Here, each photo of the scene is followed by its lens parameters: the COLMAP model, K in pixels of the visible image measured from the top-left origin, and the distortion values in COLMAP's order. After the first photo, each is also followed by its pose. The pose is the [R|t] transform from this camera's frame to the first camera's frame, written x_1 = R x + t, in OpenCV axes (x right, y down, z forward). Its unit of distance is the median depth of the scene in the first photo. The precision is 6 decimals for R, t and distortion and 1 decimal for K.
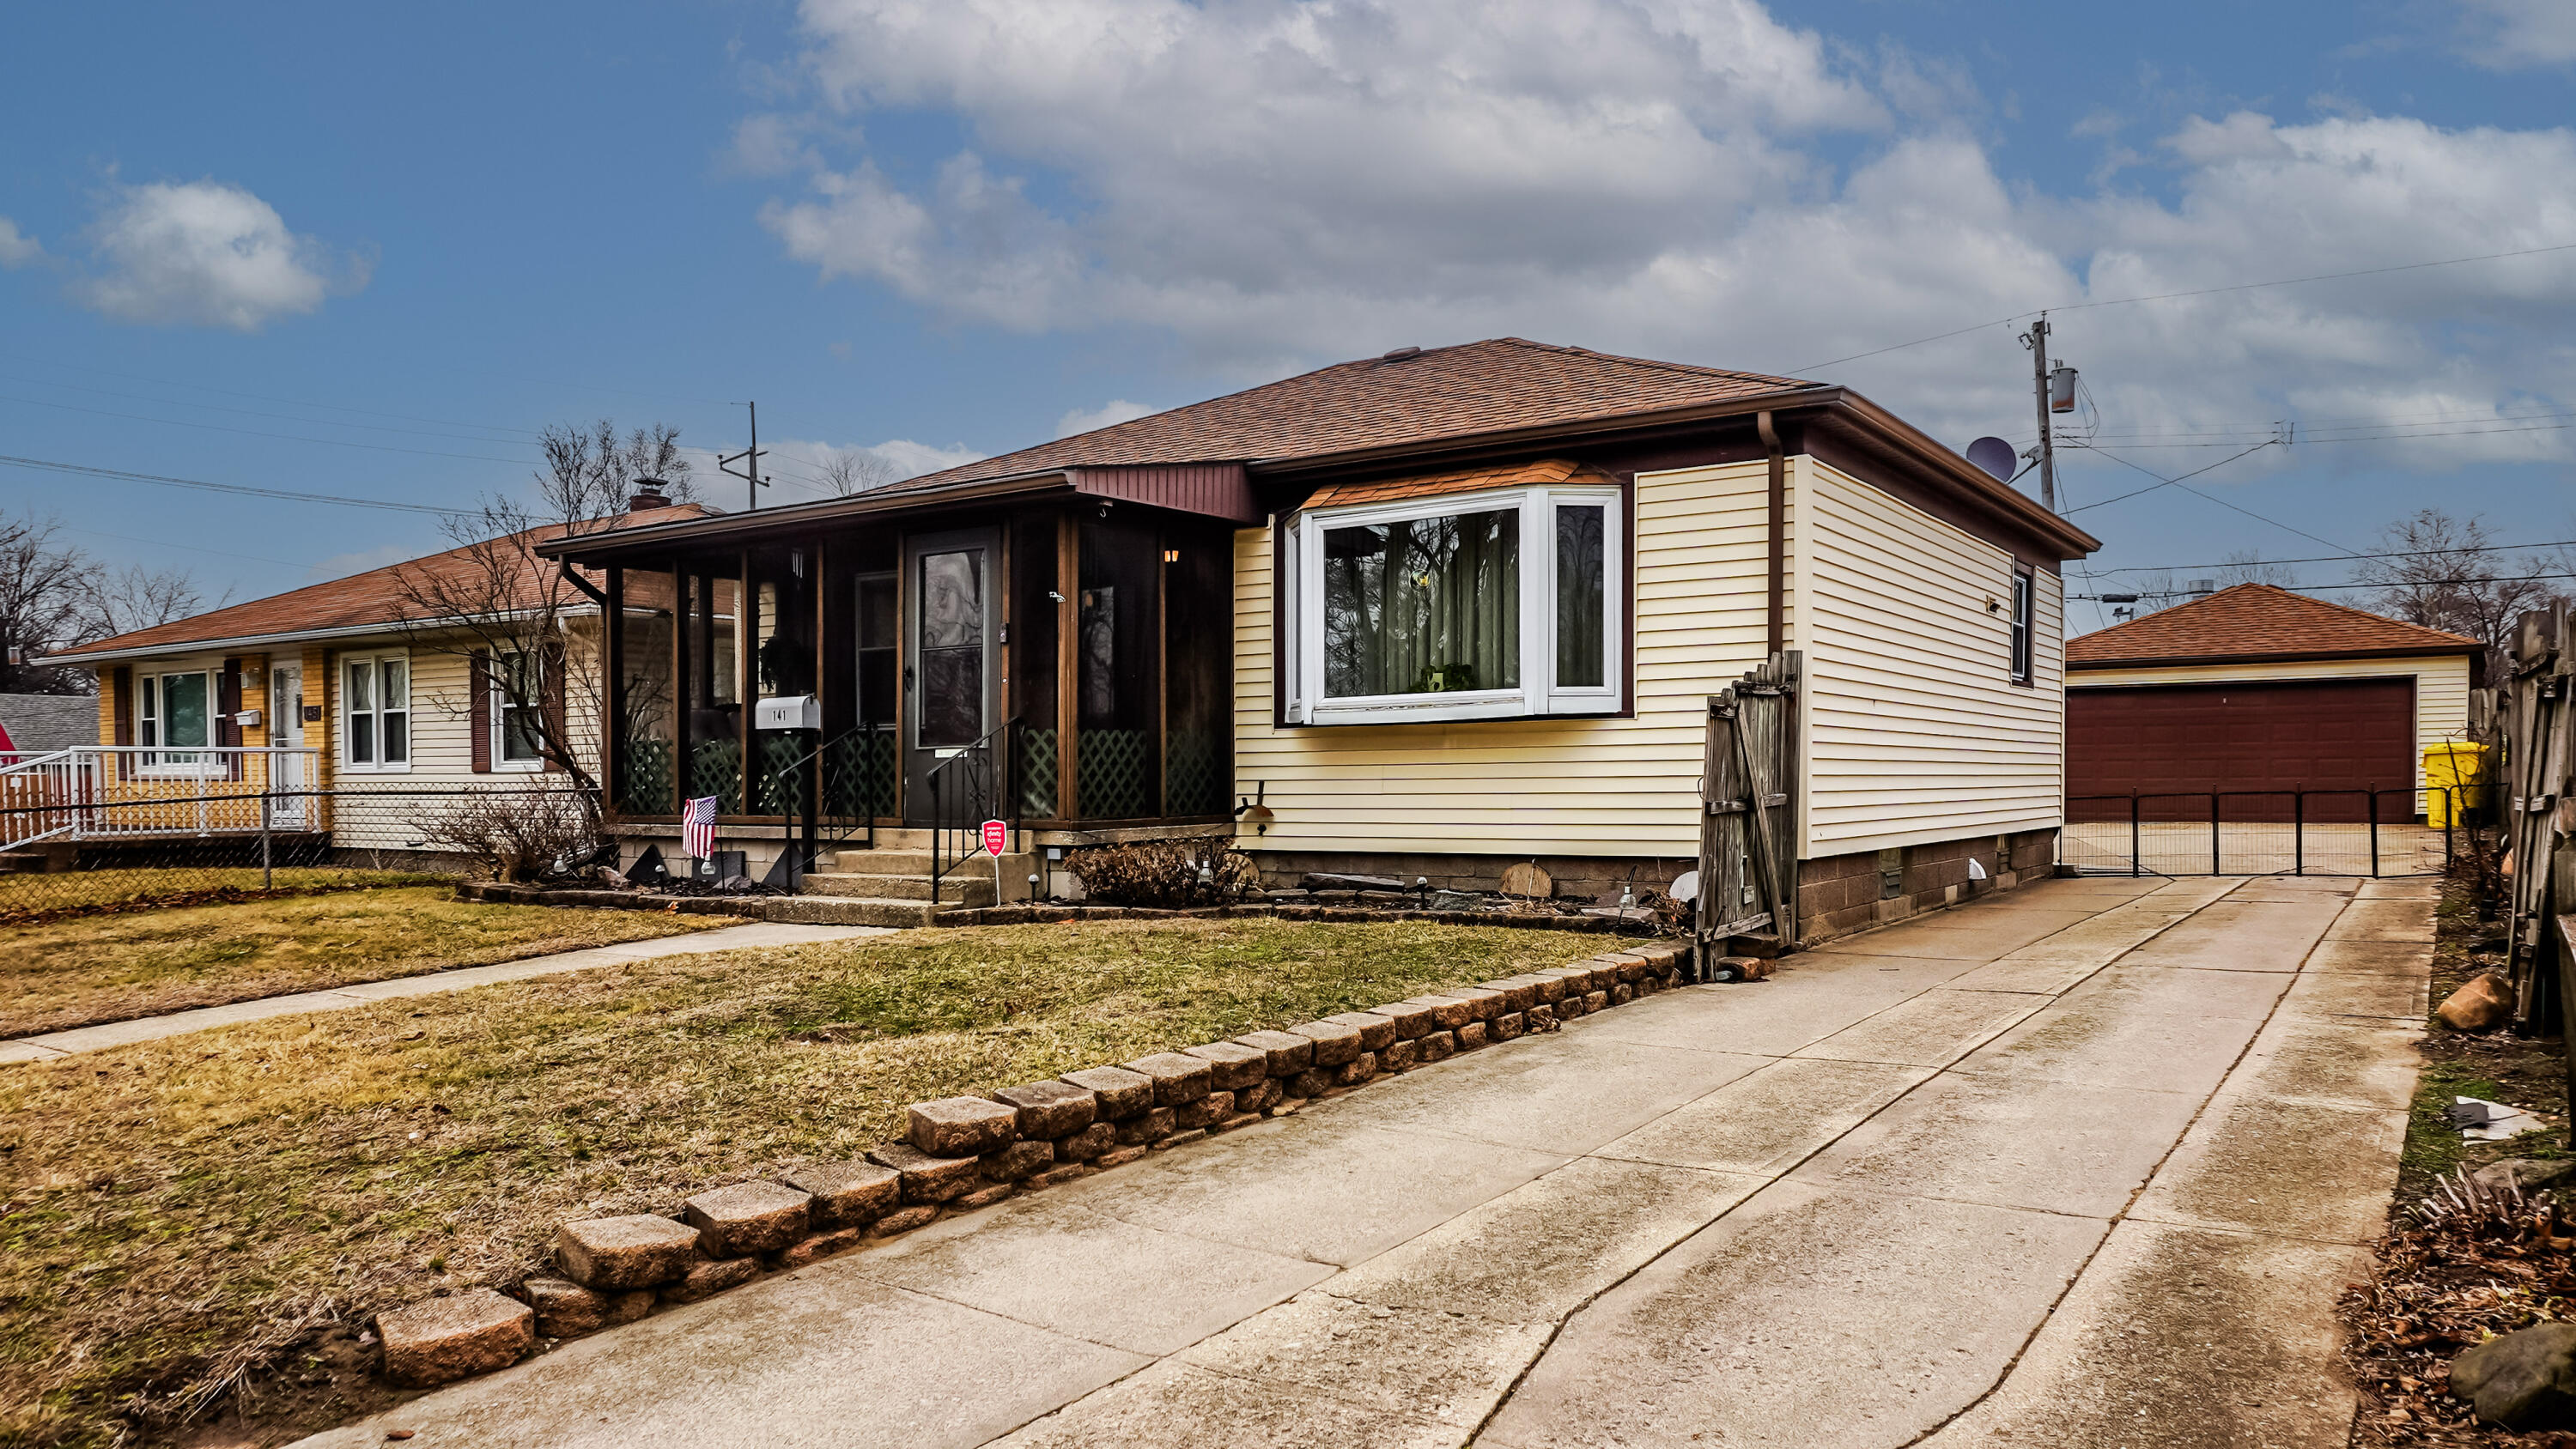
lens RADIAL K [[1754.1, 0, 1306.6], [0, 1754.1, 831.5], [0, 0, 1]] dist [-0.012020, -0.001994]
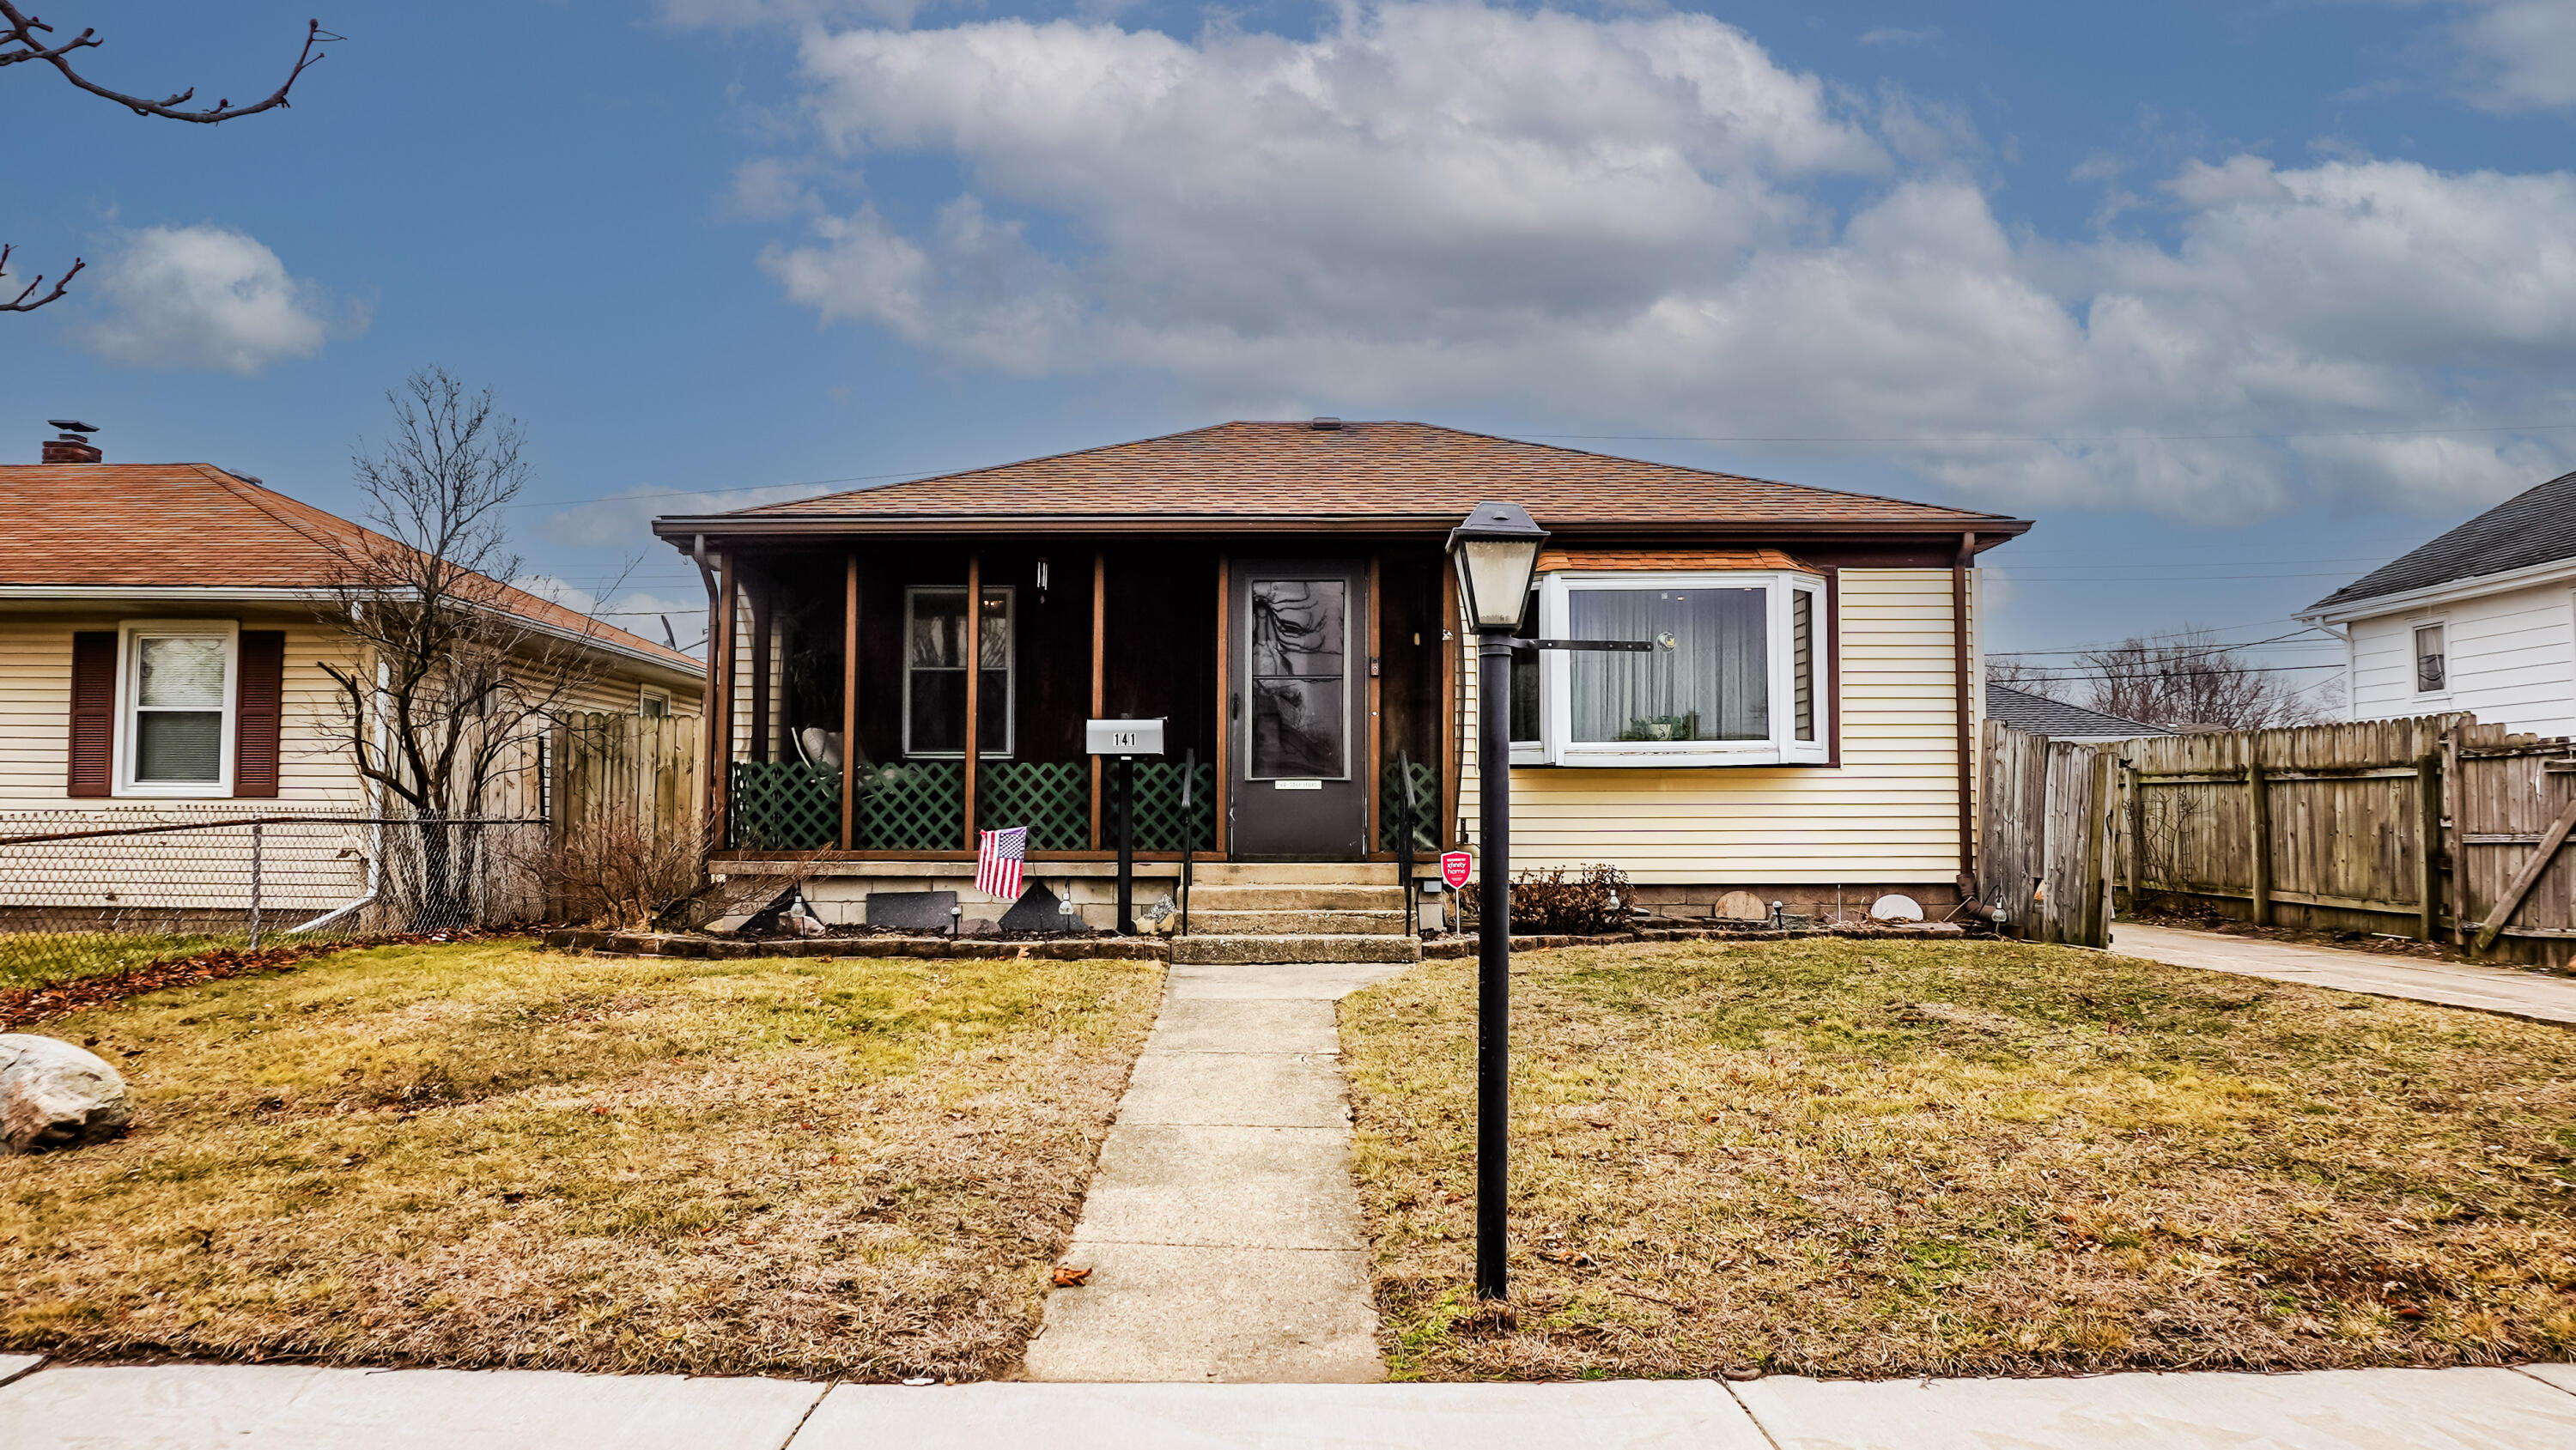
lens RADIAL K [[1719.2, 0, 1288.0], [0, 1719.2, 725.0], [0, 0, 1]] dist [-0.009089, -0.001677]
pose [[0.839175, 0.040387, 0.542360, -0.780440], [0.008184, 0.996188, -0.086844, 0.005468], [-0.543801, 0.077316, 0.835645, 0.215484]]
